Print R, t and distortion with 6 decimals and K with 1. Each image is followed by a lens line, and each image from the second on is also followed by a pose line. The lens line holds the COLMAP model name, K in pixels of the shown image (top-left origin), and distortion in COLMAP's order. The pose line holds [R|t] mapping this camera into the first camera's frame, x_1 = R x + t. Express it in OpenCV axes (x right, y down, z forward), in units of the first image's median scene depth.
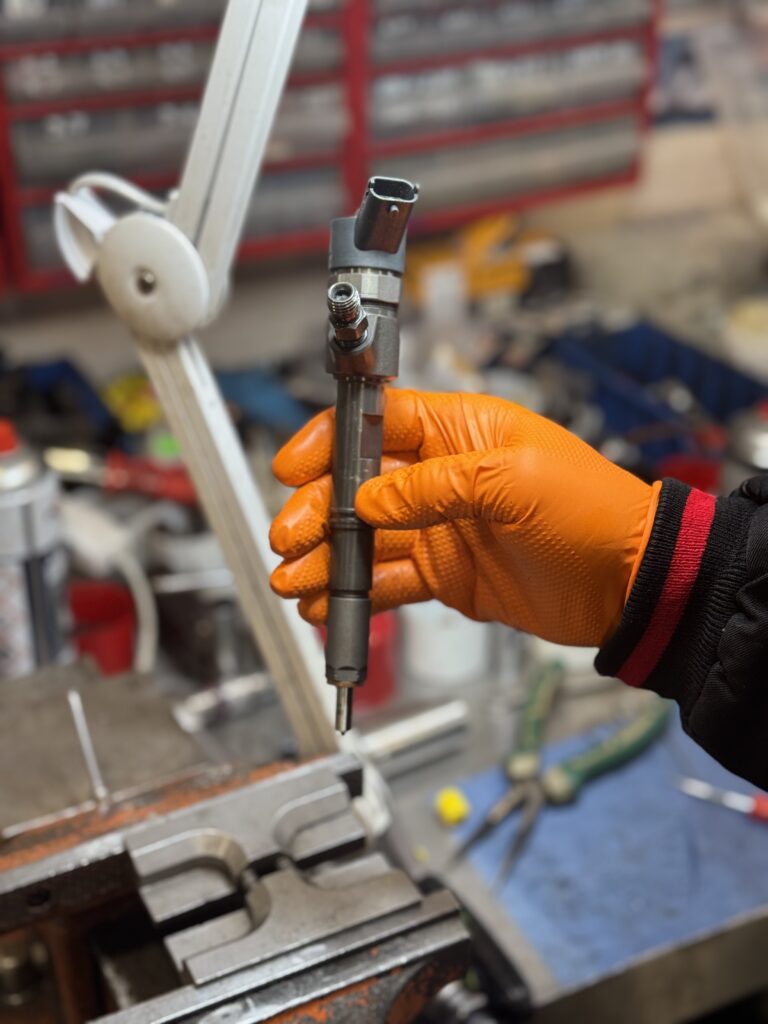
lens RADIAL K [[1413.1, 0, 385.3], [0, 1413.1, 510.5], [0, 0, 1]] dist [0.104261, 0.000000]
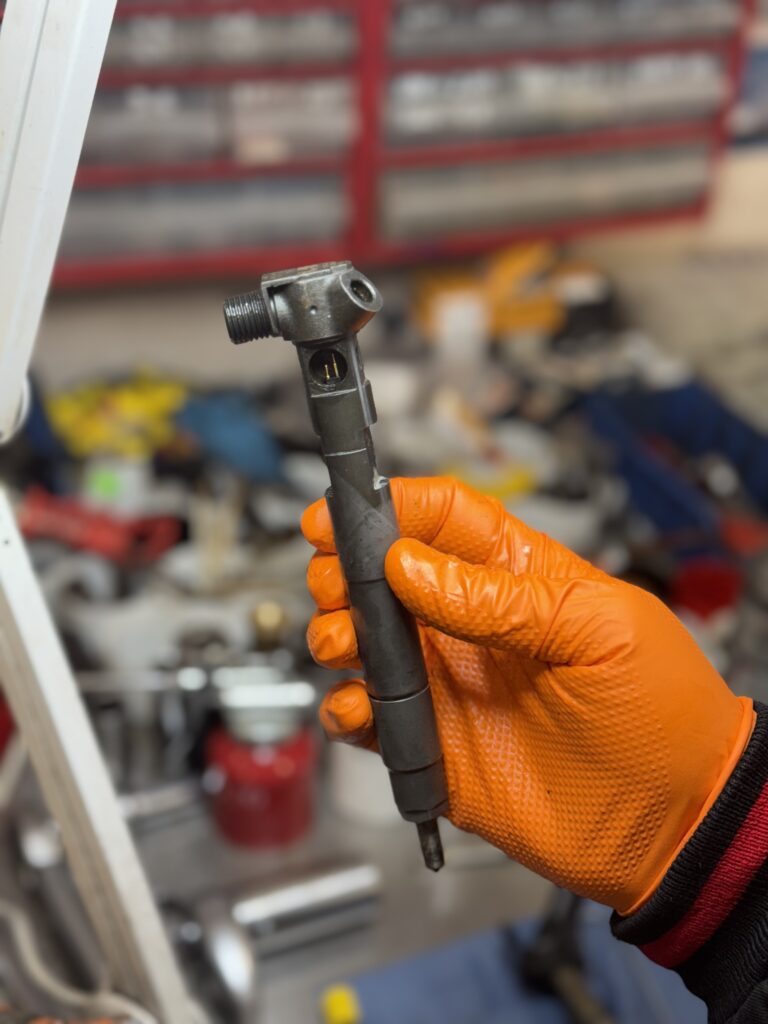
lens RADIAL K [[1413.1, 0, 384.0], [0, 1413.1, 511.0], [0, 0, 1]] dist [0.104261, 0.000000]
pose [[0.991405, 0.112263, -0.067185, 0.088754], [-0.109120, 0.992831, 0.048770, -0.107385], [0.072179, -0.041020, 0.996548, 0.181977]]
